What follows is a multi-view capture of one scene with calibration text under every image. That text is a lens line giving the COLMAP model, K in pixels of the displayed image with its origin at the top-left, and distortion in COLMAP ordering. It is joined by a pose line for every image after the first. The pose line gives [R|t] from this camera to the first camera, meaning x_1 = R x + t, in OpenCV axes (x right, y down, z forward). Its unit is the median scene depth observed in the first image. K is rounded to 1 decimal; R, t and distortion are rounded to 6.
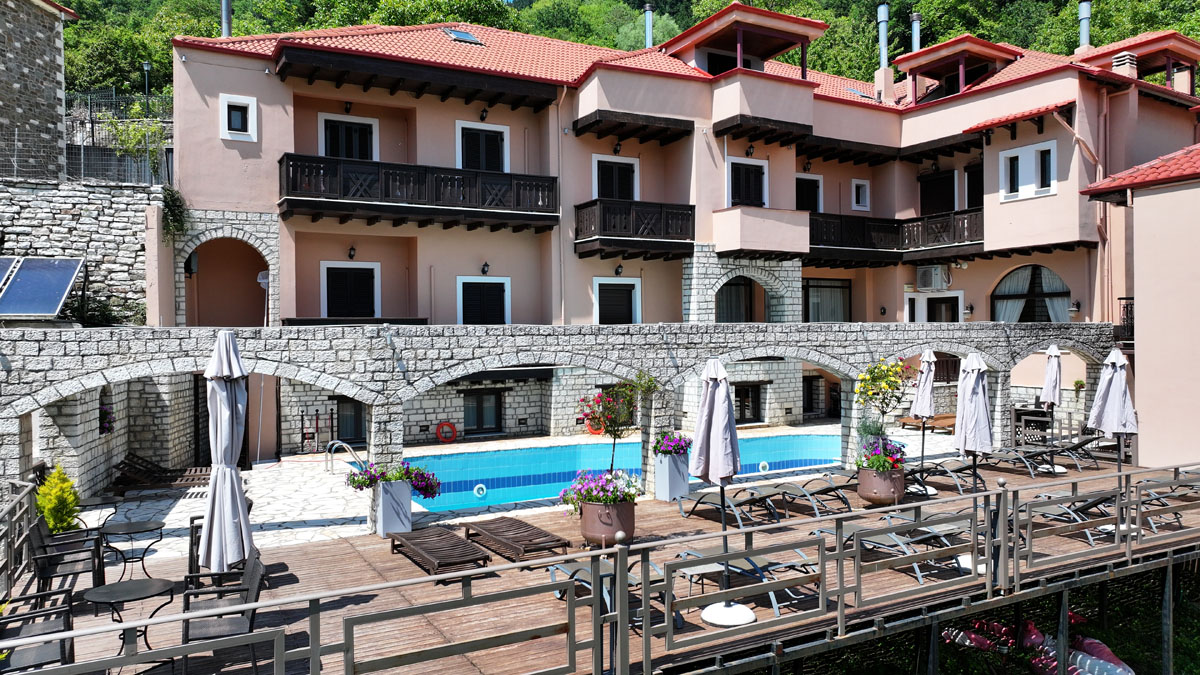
lens RADIAL K [[844.9, 0, 600.3], [0, 844.9, 341.3], [0, 0, 1]] dist [-0.000435, 0.014168]
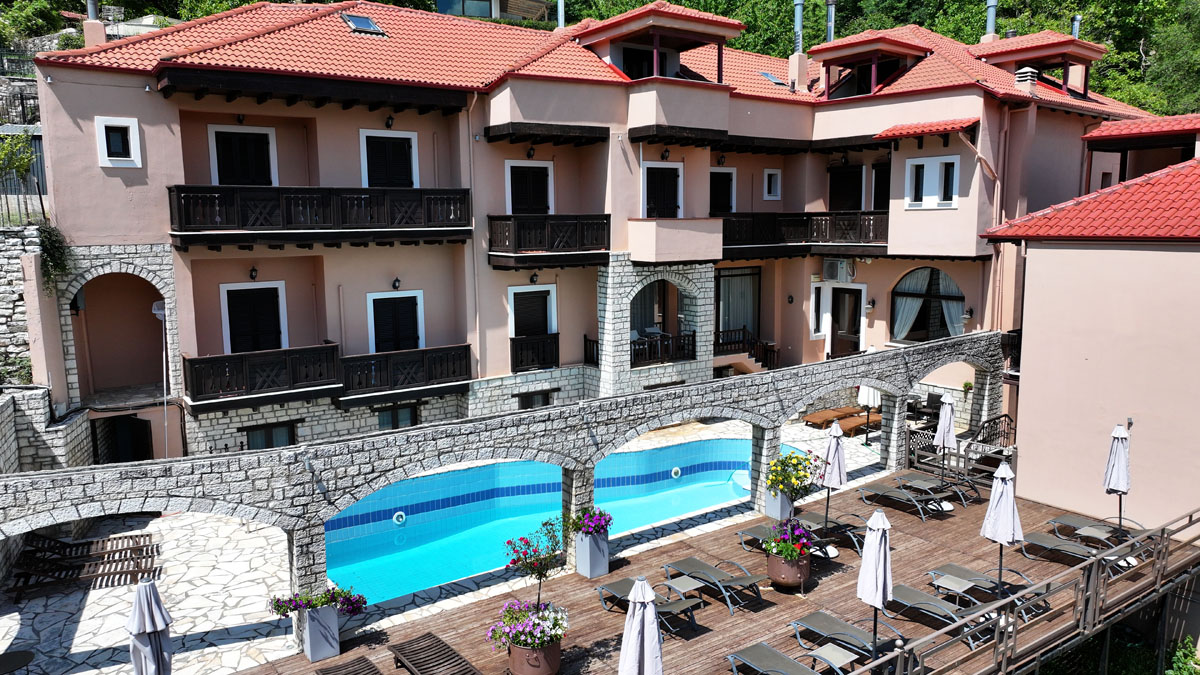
lens RADIAL K [[844.9, 0, 600.3], [0, 844.9, 341.3], [0, 0, 1]] dist [-0.000435, 0.014168]
pose [[0.994097, -0.015167, 0.107427, -0.008592], [0.000987, 0.991404, 0.130833, -0.153792], [-0.108488, -0.129954, 0.985567, 0.007538]]
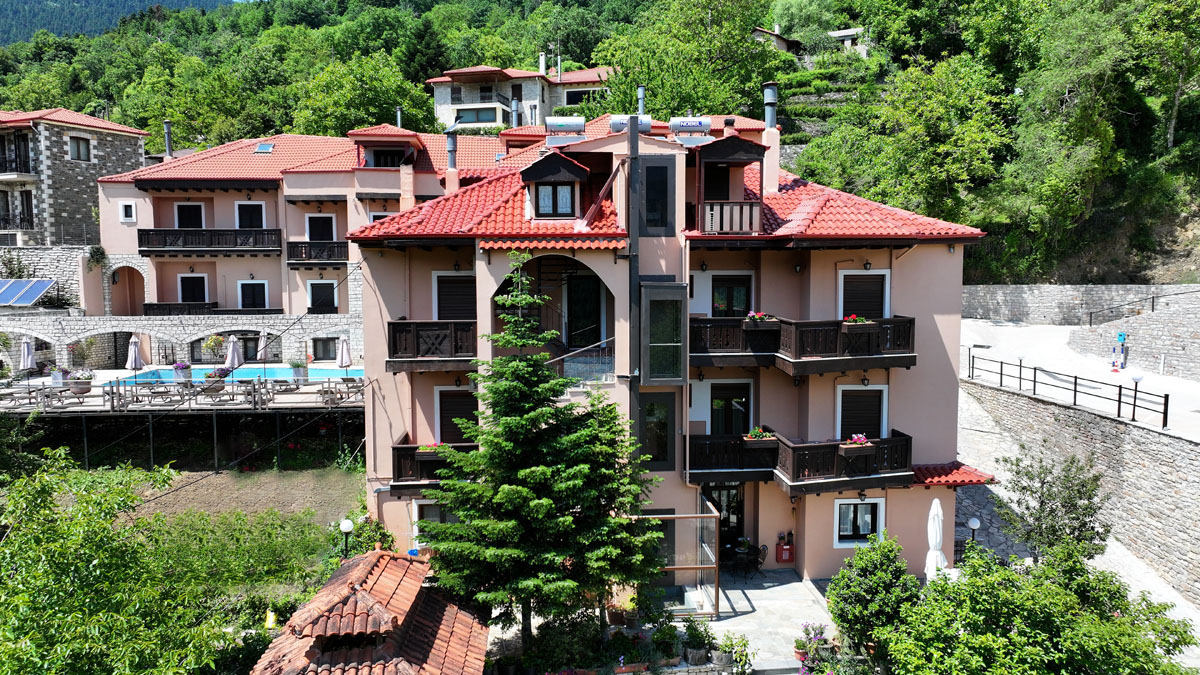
lens RADIAL K [[845.1, 0, 600.0], [0, 845.1, 337.5], [0, 0, 1]] dist [0.001538, 0.001505]
pose [[0.918979, 0.037561, -0.392514, 1.434730], [-0.009897, 0.997336, 0.072268, -0.098309], [0.394182, -0.062528, 0.916903, -0.504510]]
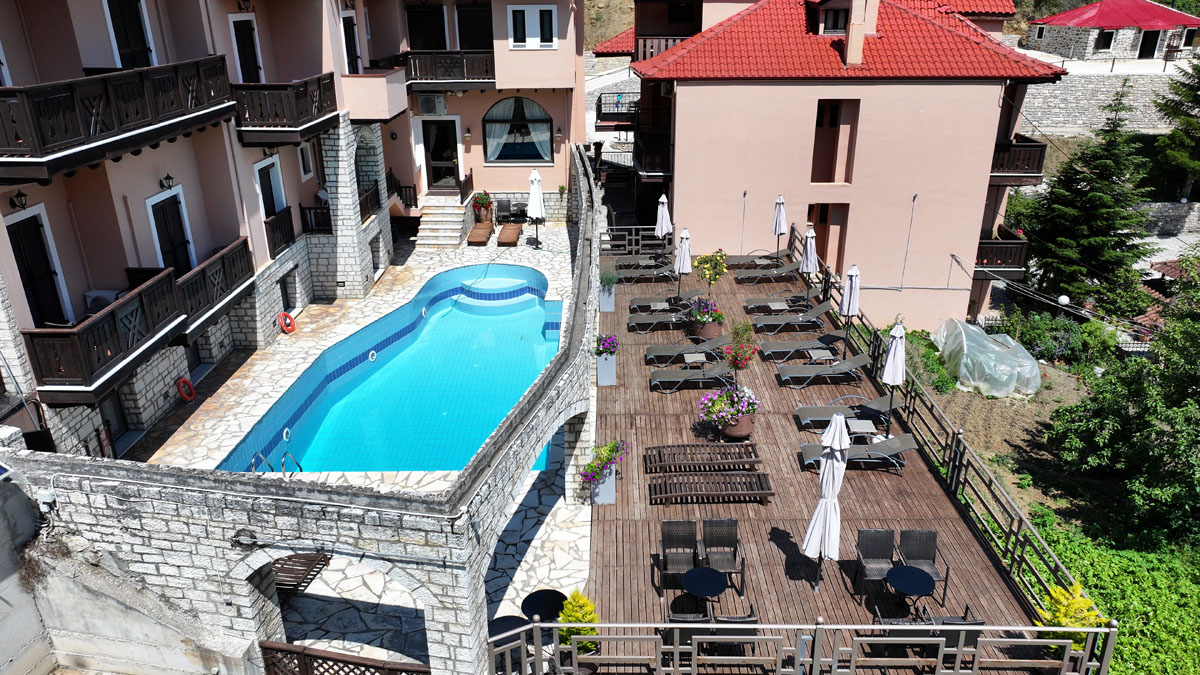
lens RADIAL K [[844.9, 0, 600.3], [0, 844.9, 341.3], [0, 0, 1]] dist [-0.000435, 0.014168]
pose [[0.497205, -0.327172, 0.803583, -0.644717], [0.014862, 0.929254, 0.369142, -0.243290], [-0.867506, -0.171596, 0.466892, 0.264110]]
